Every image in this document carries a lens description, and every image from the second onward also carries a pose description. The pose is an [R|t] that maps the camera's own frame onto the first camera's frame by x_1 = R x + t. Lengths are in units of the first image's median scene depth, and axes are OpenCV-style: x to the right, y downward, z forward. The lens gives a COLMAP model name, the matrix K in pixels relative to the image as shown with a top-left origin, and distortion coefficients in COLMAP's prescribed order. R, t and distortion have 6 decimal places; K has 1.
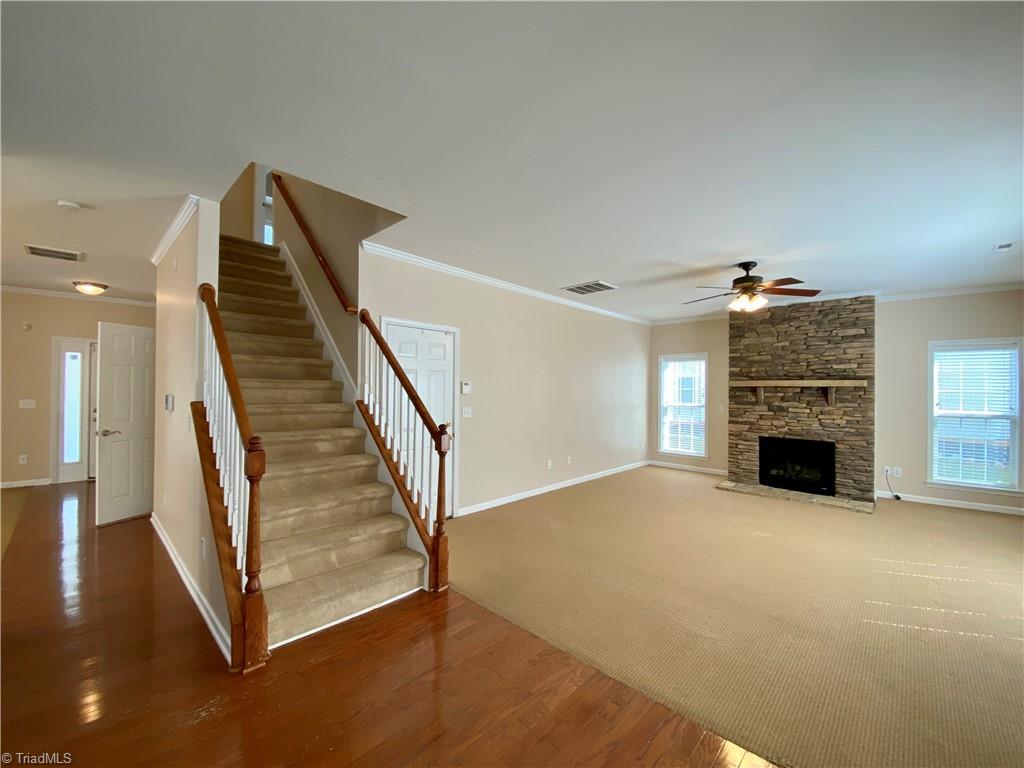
lens RADIAL K [[408.3, 0, 512.0], [0, 408.3, 384.0], [0, 0, 1]] dist [0.001004, -0.011796]
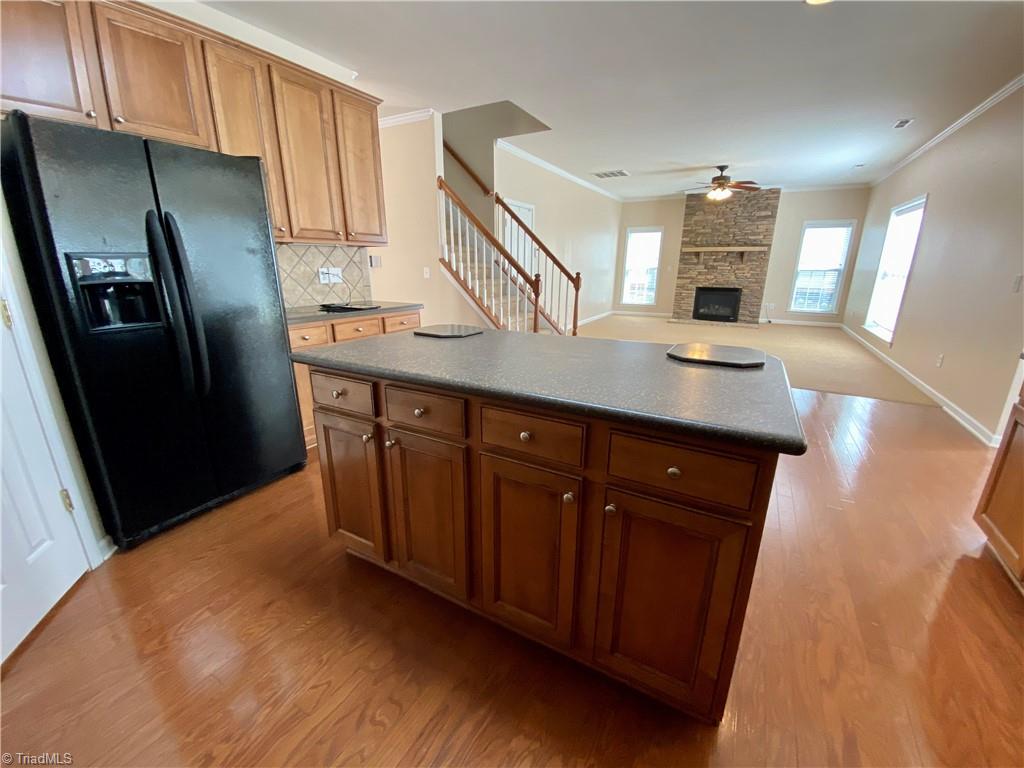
lens RADIAL K [[421.4, 0, 512.0], [0, 421.4, 384.0], [0, 0, 1]] dist [-0.000758, -0.000108]
pose [[0.969435, -0.069676, 0.235245, -0.461107], [-0.000525, 0.958236, 0.285977, 0.031083], [-0.245346, -0.277360, 0.928912, -0.384846]]
